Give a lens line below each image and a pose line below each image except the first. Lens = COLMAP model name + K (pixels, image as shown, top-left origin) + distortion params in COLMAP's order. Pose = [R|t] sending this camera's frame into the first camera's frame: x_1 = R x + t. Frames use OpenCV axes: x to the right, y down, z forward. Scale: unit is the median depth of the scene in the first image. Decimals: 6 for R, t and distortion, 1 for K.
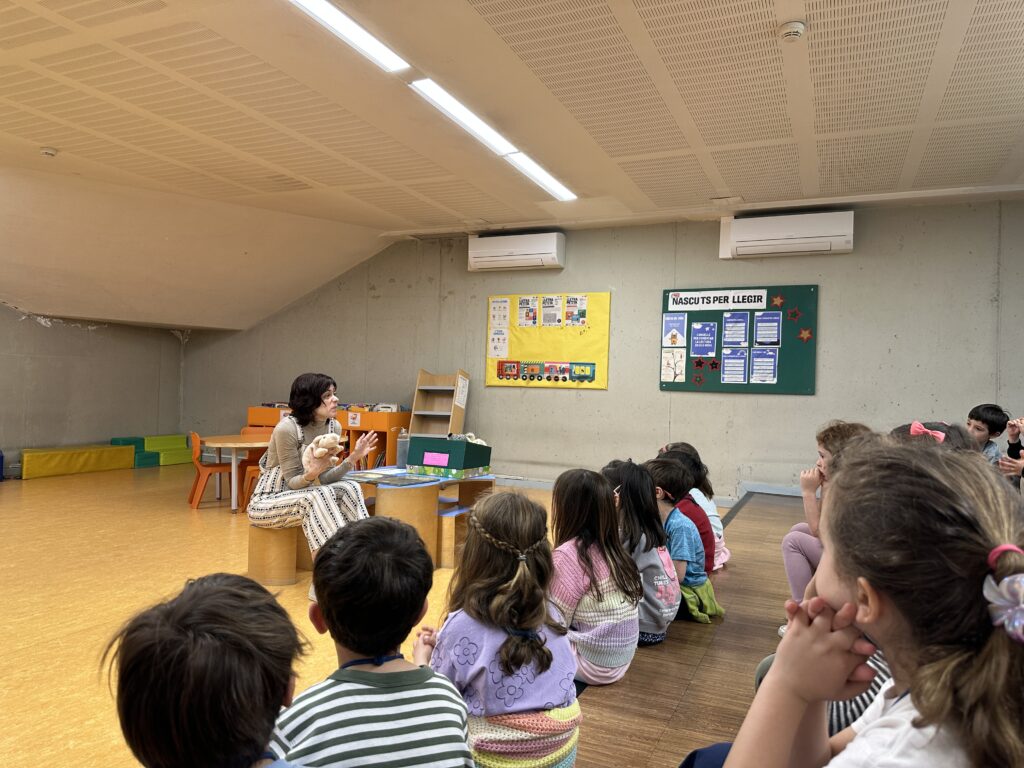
lens RADIAL K [[702.3, 0, 512.0], [0, 702.3, 384.0], [0, 0, 1]] dist [0.134902, -0.165082]
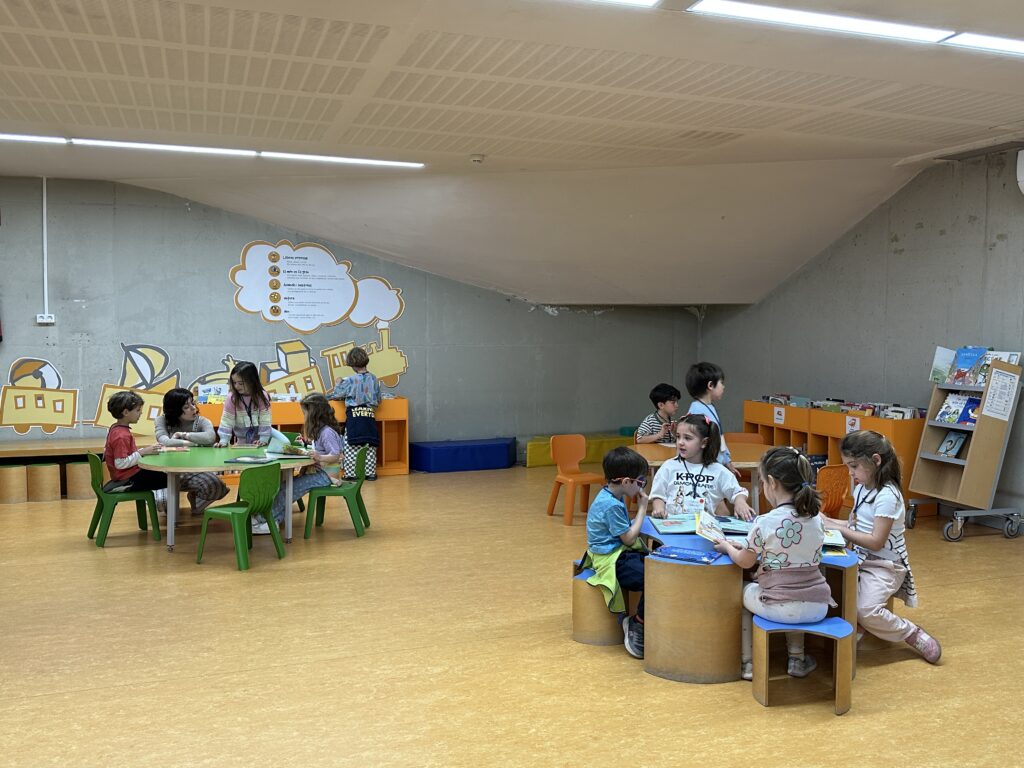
lens RADIAL K [[873.8, 0, 512.0], [0, 873.8, 384.0], [0, 0, 1]] dist [0.087666, -0.139262]
pose [[0.690642, 0.020981, -0.722892, 0.226925], [0.020484, 0.998610, 0.048554, -0.052643], [0.722906, -0.048342, 0.689253, 0.138077]]
